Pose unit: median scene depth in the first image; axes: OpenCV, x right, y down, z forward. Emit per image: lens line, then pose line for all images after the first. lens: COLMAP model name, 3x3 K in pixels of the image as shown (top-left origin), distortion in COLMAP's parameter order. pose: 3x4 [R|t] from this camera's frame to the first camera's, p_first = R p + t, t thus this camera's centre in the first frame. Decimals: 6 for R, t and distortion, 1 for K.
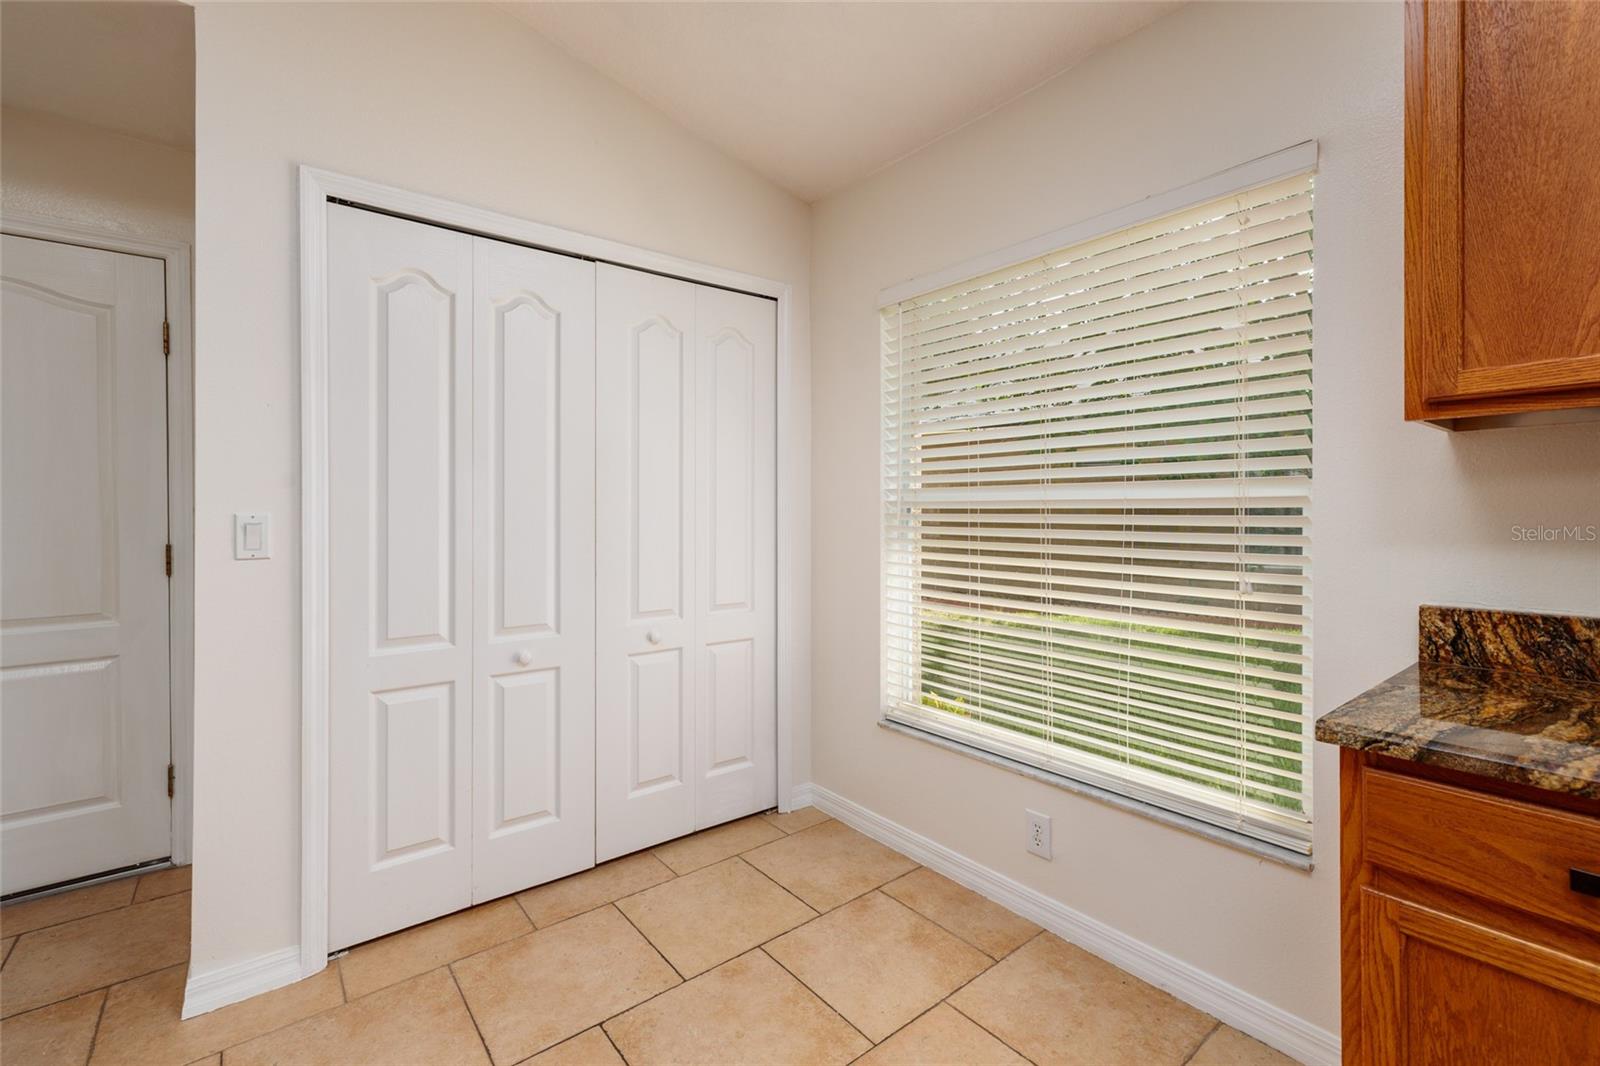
lens RADIAL K [[696.7, 0, 803.1], [0, 696.7, 510.0], [0, 0, 1]] dist [0.001593, 0.000141]
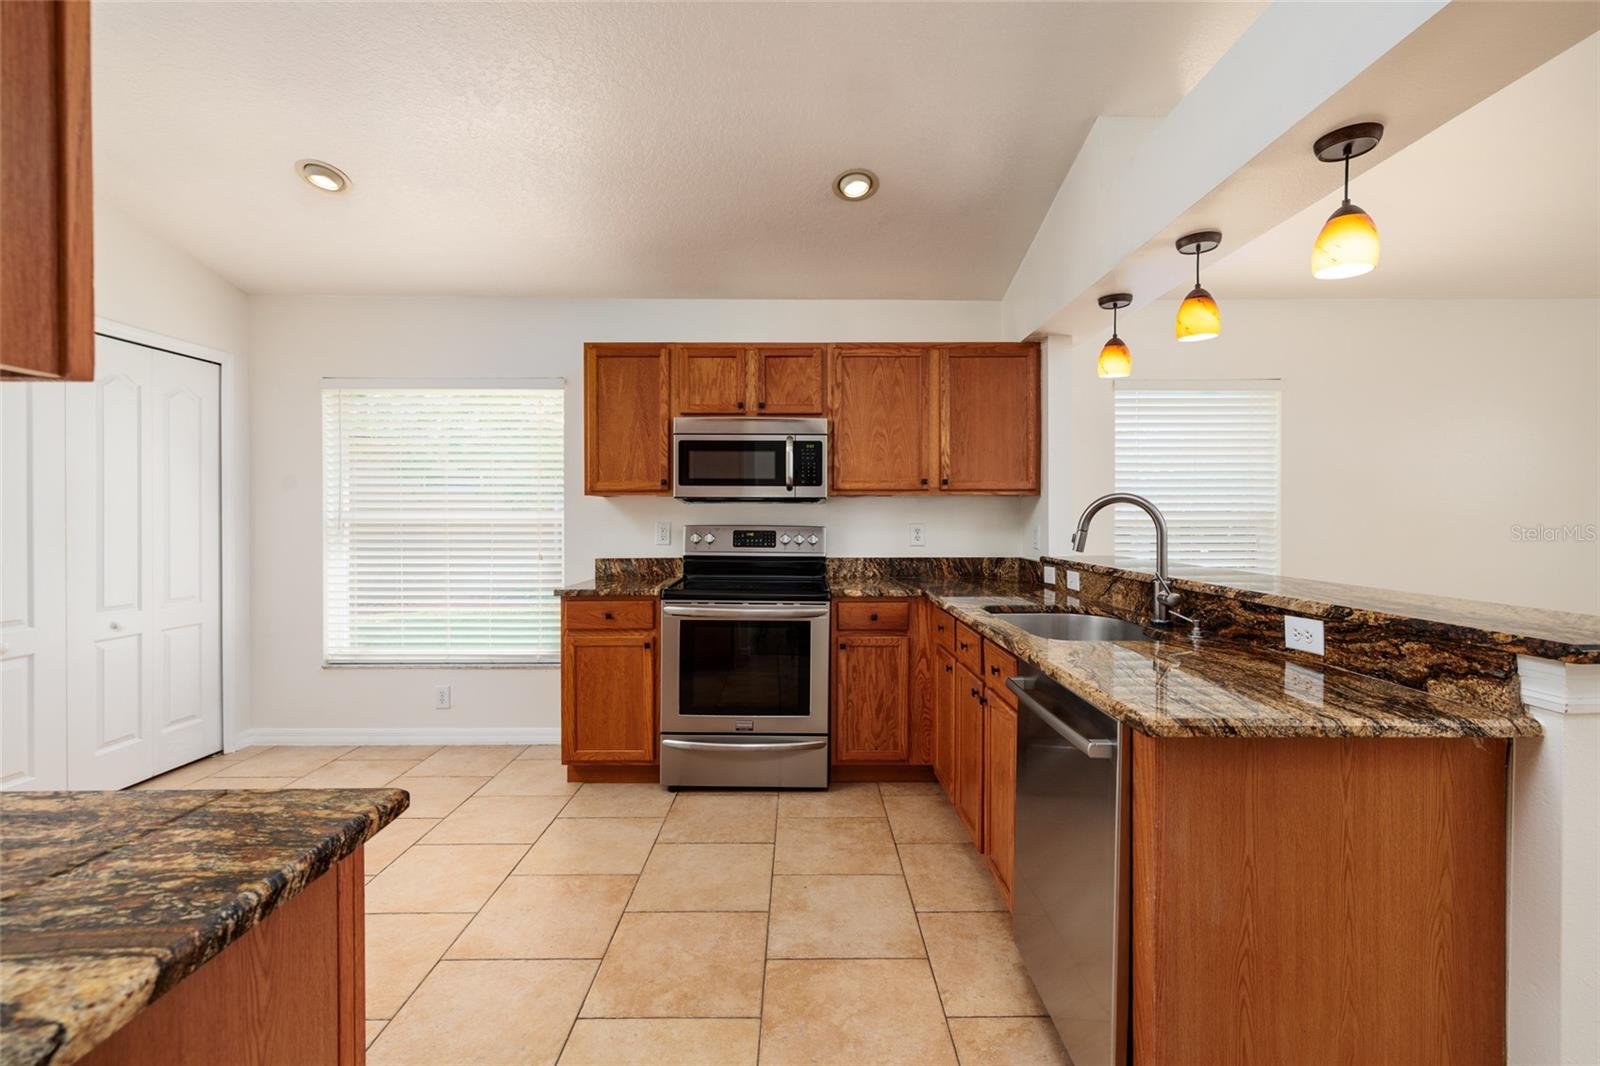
lens RADIAL K [[687.5, 0, 803.8], [0, 687.5, 521.0], [0, 0, 1]] dist [0.001937, -0.000481]
pose [[0.625496, -0.004151, 0.780216, -0.535542], [0.000211, 0.999987, 0.005151, -0.020391], [-0.780227, -0.003057, 0.625489, -0.987961]]
